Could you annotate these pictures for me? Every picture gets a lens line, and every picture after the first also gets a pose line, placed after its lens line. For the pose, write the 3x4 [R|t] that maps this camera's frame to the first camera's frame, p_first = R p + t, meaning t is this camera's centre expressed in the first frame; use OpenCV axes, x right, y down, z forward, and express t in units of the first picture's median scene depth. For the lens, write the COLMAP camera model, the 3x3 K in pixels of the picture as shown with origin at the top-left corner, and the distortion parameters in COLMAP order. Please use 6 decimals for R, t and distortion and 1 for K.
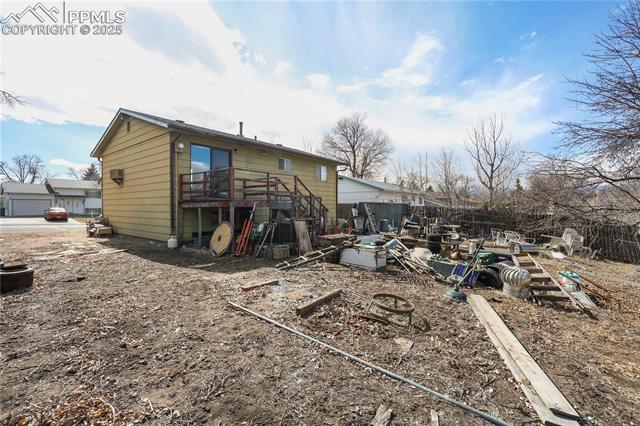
lens RADIAL K [[278.5, 0, 321.9], [0, 278.5, 211.0], [0, 0, 1]] dist [-0.041790, 0.013305]
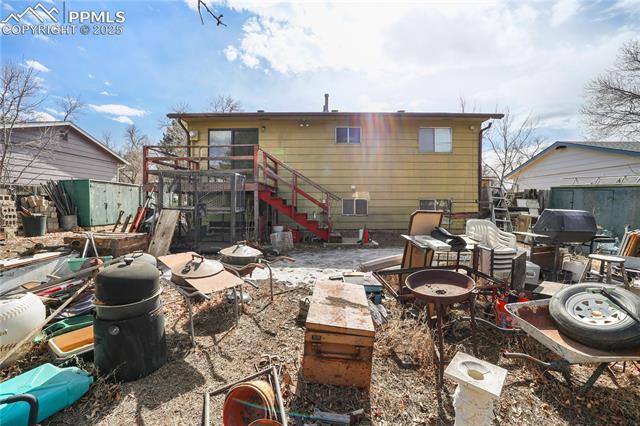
lens RADIAL K [[278.5, 0, 321.9], [0, 278.5, 211.0], [0, 0, 1]] dist [-0.041790, 0.013305]
pose [[0.594498, 0.019821, -0.803853, 0.329286], [-0.015105, 0.999795, 0.013481, 0.012110], [0.803955, 0.004128, 0.594676, 0.452506]]
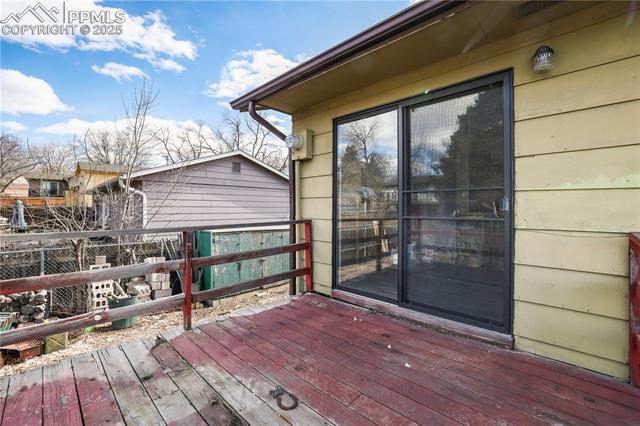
lens RADIAL K [[278.5, 0, 321.9], [0, 278.5, 211.0], [0, 0, 1]] dist [-0.041790, 0.013305]
pose [[-0.116280, 0.008214, -0.993183, -0.092139], [-0.020796, 0.999726, 0.010703, -0.087620], [0.992999, 0.021899, -0.116077, 0.621502]]
